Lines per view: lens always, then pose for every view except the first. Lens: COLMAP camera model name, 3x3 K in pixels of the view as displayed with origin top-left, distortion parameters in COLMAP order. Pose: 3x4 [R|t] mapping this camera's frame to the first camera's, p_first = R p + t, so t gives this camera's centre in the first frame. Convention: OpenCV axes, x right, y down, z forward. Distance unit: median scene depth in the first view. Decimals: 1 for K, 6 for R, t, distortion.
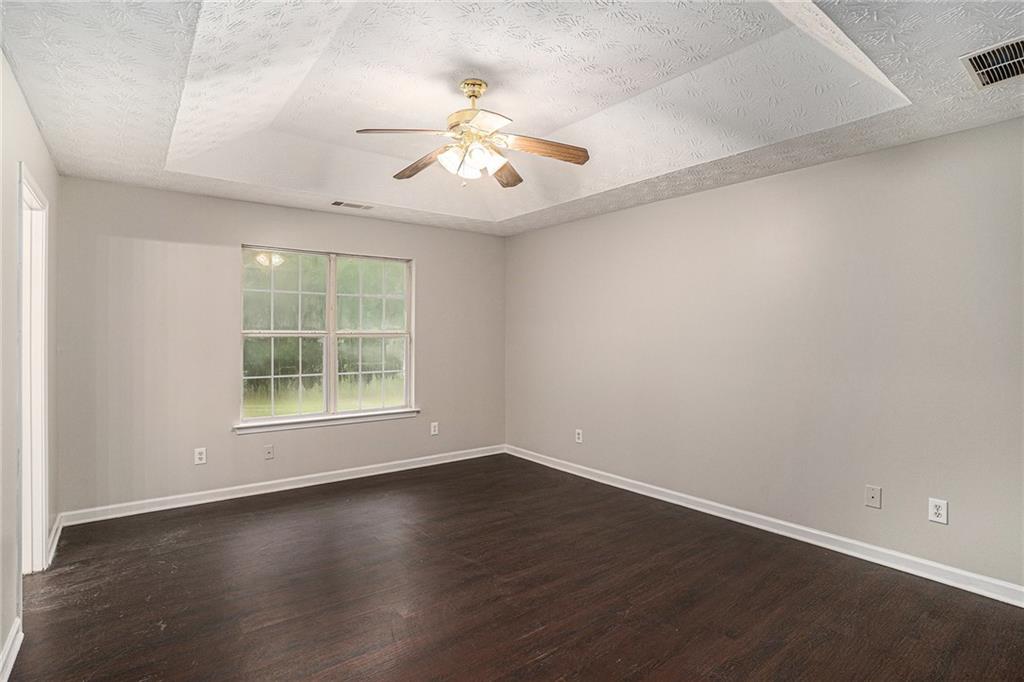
lens RADIAL K [[518.8, 0, 507.8], [0, 518.8, 334.9], [0, 0, 1]] dist [-0.004808, -0.000127]
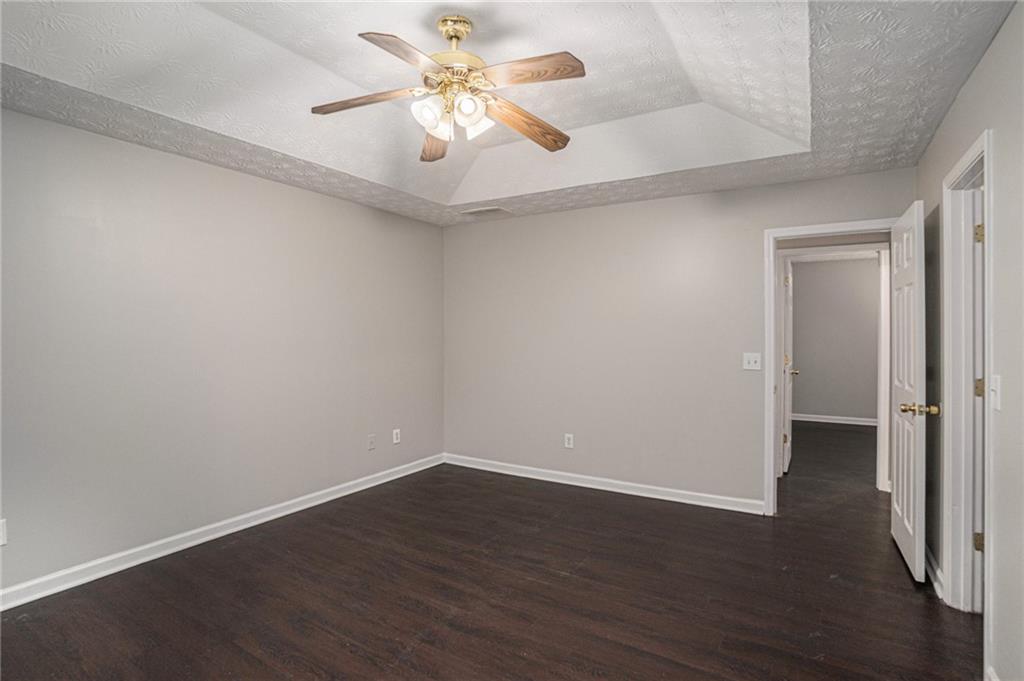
lens RADIAL K [[518.8, 0, 507.8], [0, 518.8, 334.4], [0, 0, 1]] dist [-0.004808, -0.000127]
pose [[-0.362050, -0.001453, 0.932158, -0.838686], [-0.001020, 0.999999, 0.001163, 0.001744], [-0.932158, -0.000529, -0.362051, 1.203348]]
